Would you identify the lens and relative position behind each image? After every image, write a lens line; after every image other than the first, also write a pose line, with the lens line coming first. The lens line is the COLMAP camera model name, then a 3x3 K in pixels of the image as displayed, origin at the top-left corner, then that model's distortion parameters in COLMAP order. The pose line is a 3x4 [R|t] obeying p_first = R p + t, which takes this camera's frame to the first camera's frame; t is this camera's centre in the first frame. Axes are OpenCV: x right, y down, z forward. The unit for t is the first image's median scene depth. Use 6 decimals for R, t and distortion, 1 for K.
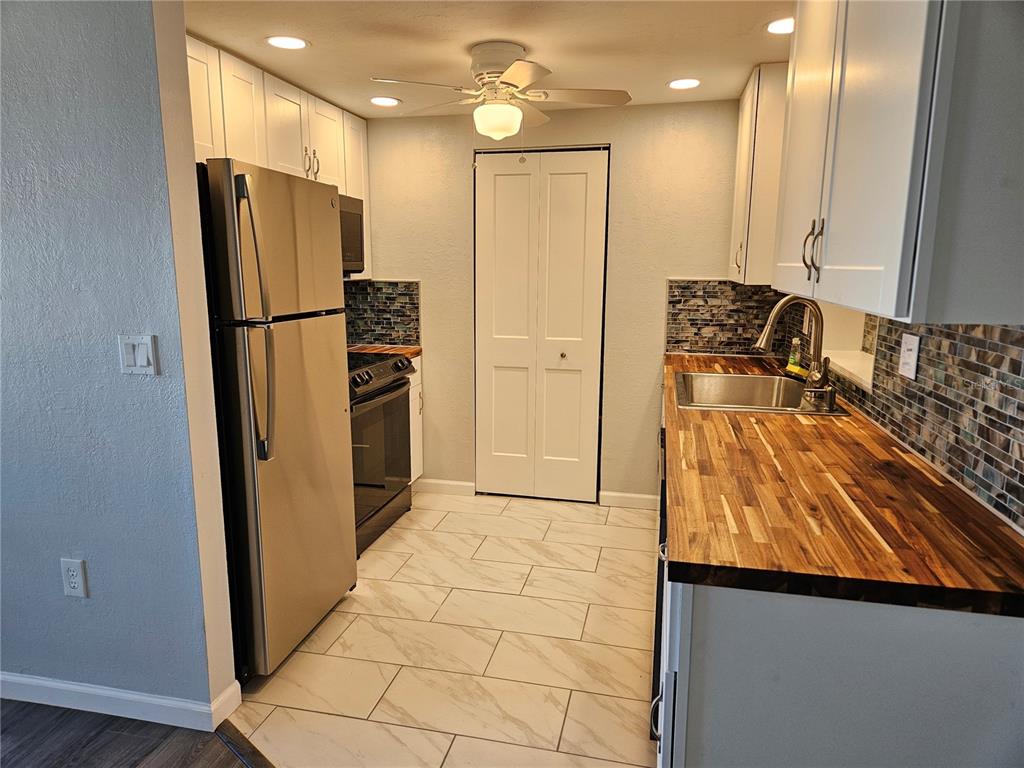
lens RADIAL K [[682.9, 0, 518.7], [0, 682.9, 388.6], [0, 0, 1]] dist [0.053487, -0.035582]
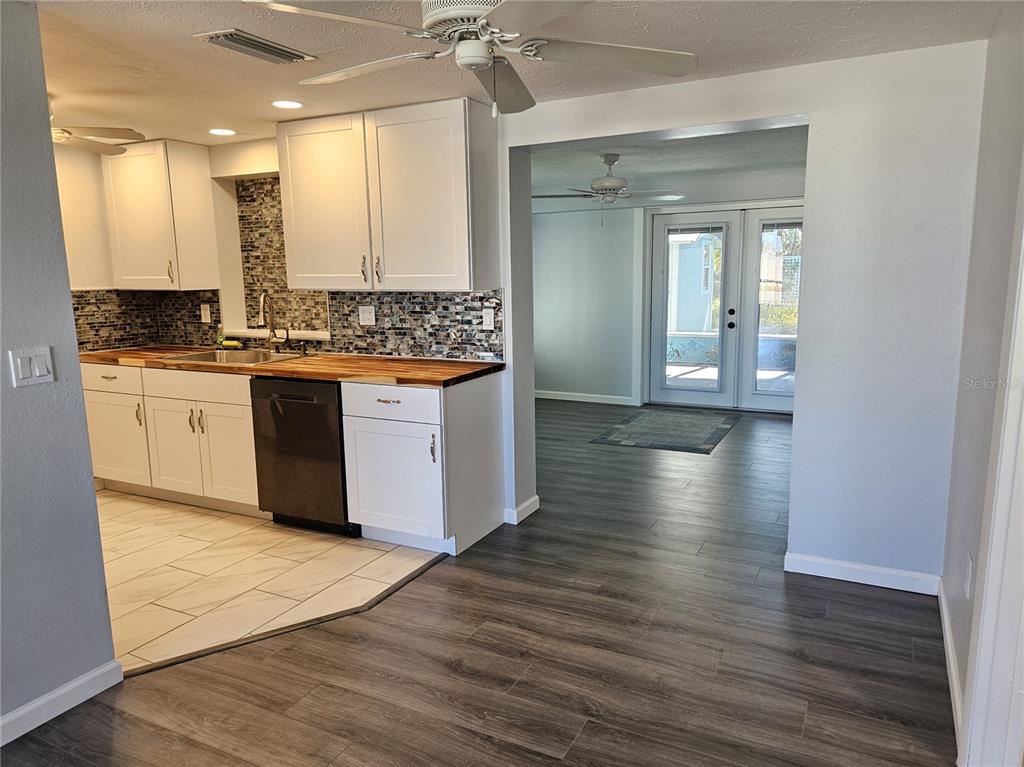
lens RADIAL K [[682.9, 0, 514.8], [0, 682.9, 387.1], [0, 0, 1]] dist [0.053487, -0.035582]
pose [[0.254746, -0.173417, 0.951331, -1.197153], [0.189214, 0.973711, 0.126830, -0.010456], [-0.948316, 0.147696, 0.280862, -0.028405]]
